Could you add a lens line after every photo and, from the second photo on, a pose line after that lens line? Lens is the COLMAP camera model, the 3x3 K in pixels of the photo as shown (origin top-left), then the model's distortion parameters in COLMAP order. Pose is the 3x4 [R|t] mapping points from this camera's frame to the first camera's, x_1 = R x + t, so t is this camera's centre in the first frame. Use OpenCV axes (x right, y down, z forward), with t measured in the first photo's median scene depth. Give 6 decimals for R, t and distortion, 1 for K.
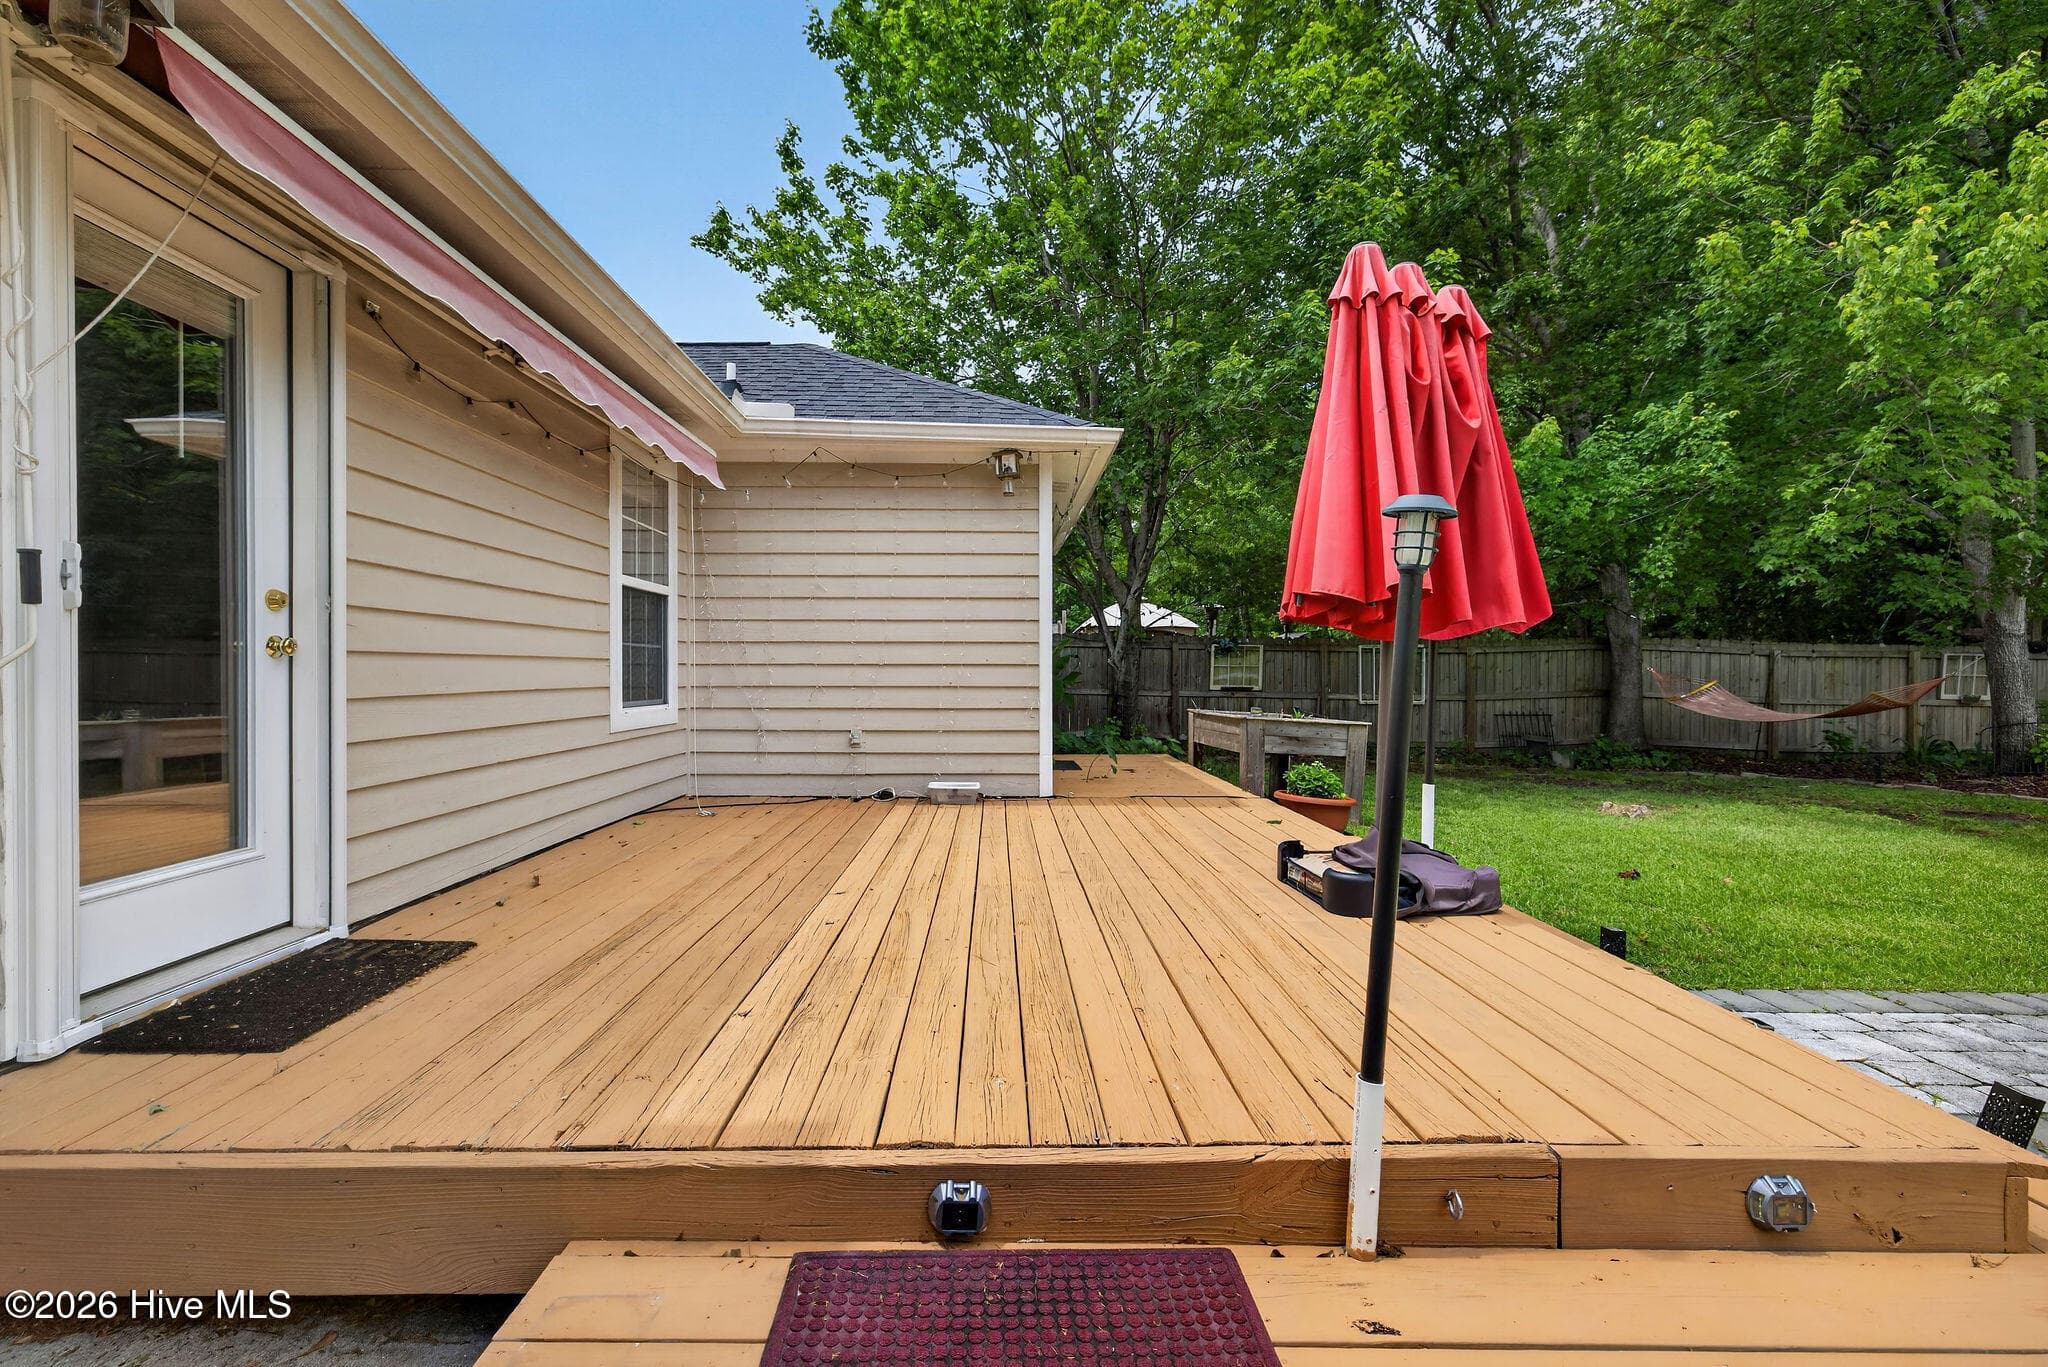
lens RADIAL K [[872.9, 0, 1016.0], [0, 872.9, 672.9], [0, 0, 1]] dist [0.000076, -0.000078]
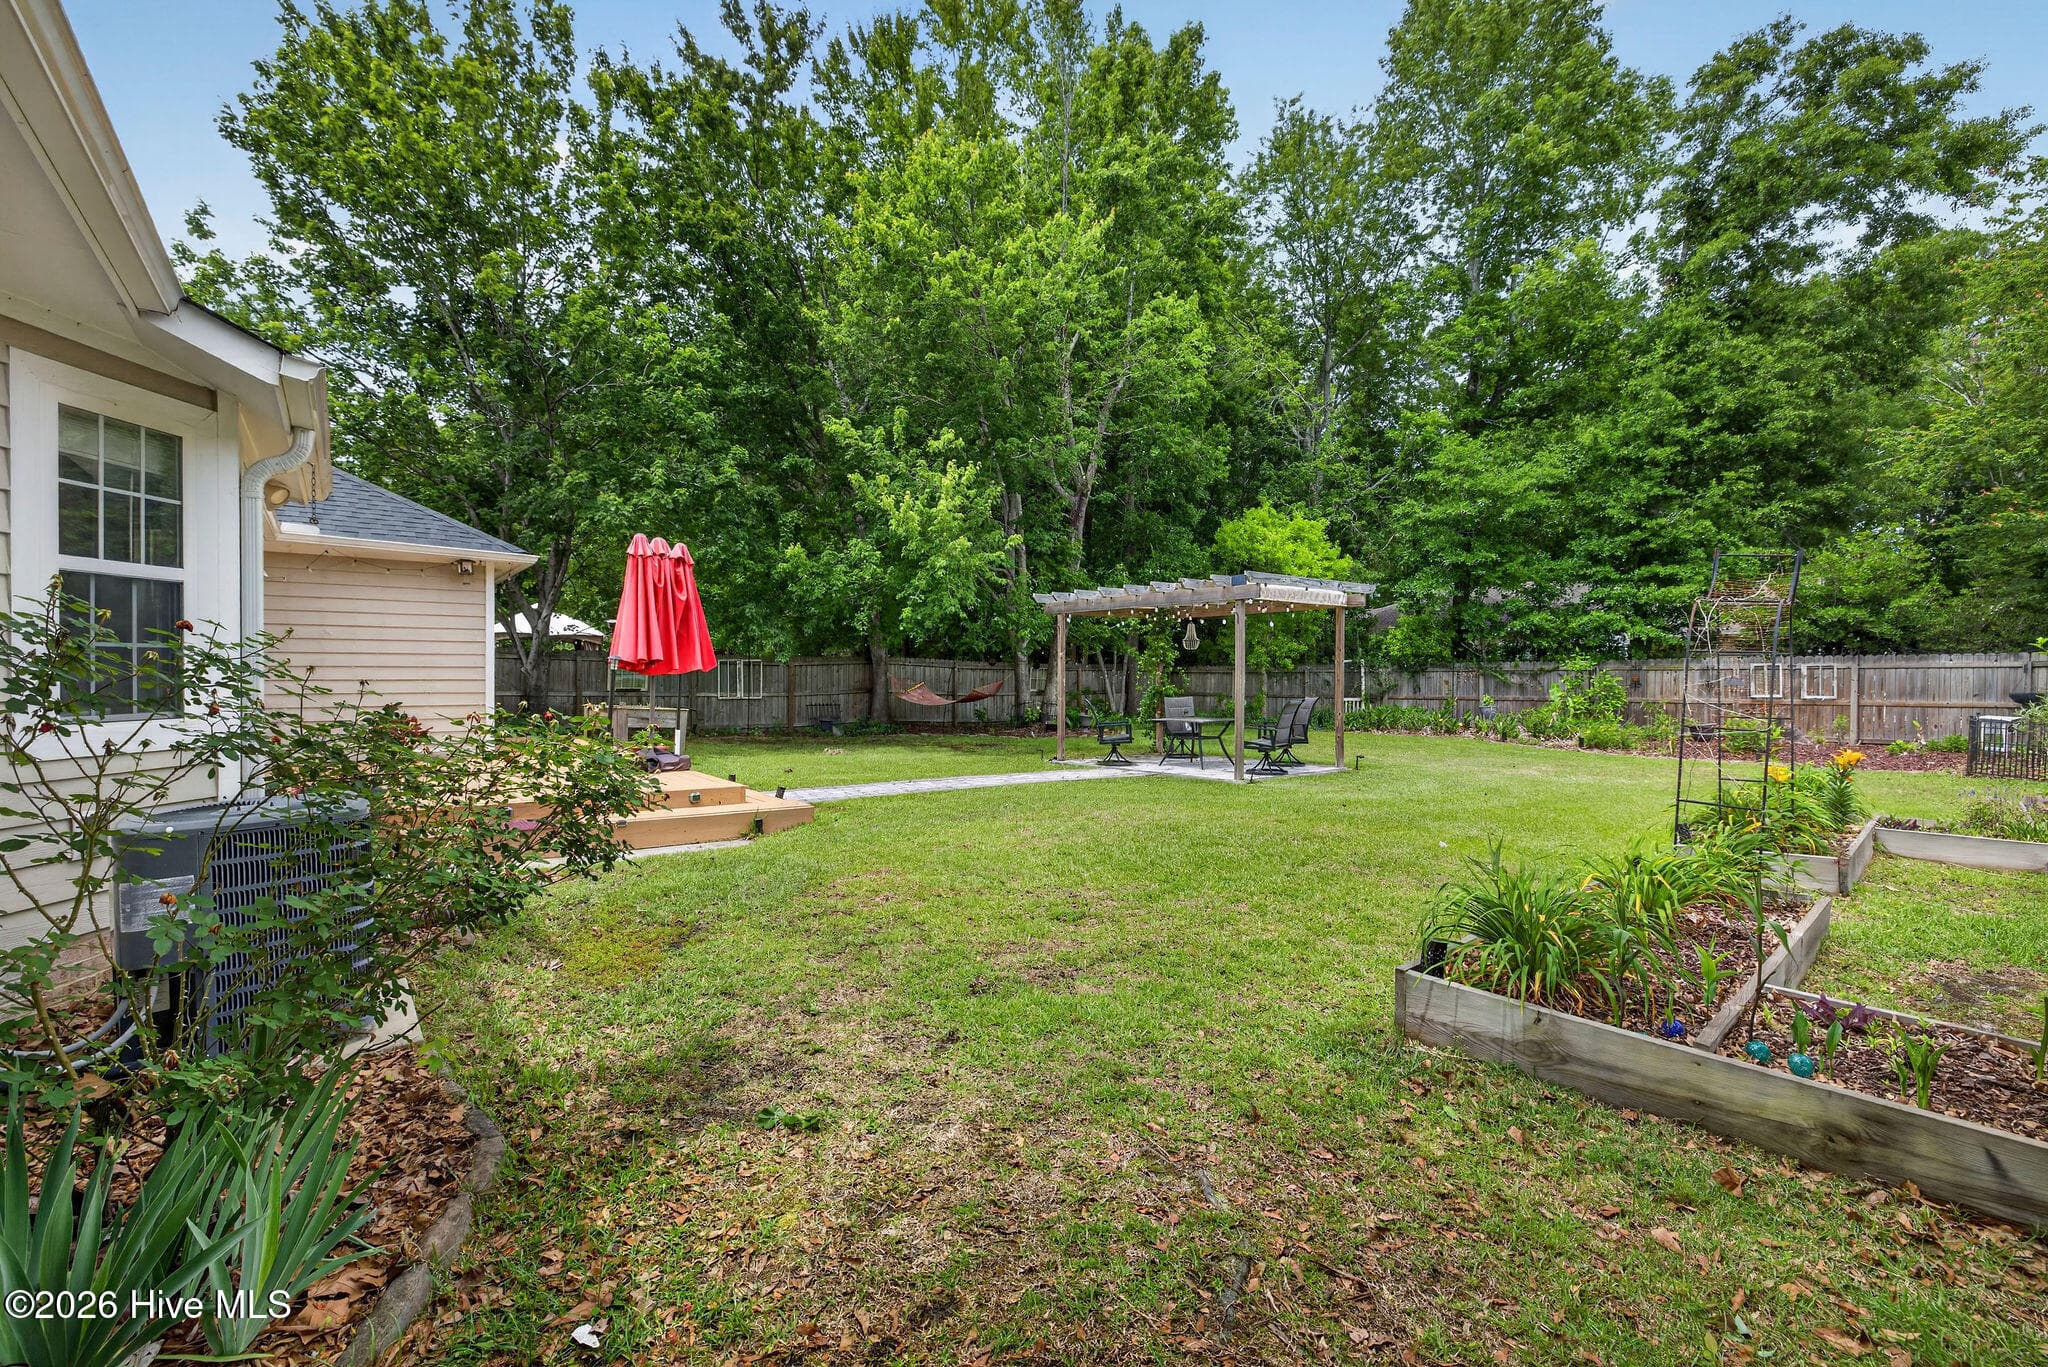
lens RADIAL K [[872.9, 0, 1016.0], [0, 872.9, 672.9], [0, 0, 1]] dist [0.000076, -0.000078]
pose [[0.808409, -0.006959, 0.588579, -0.104259], [0.007635, 0.999970, 0.001337, -0.014908], [-0.588571, 0.003413, 0.808438, -0.742670]]
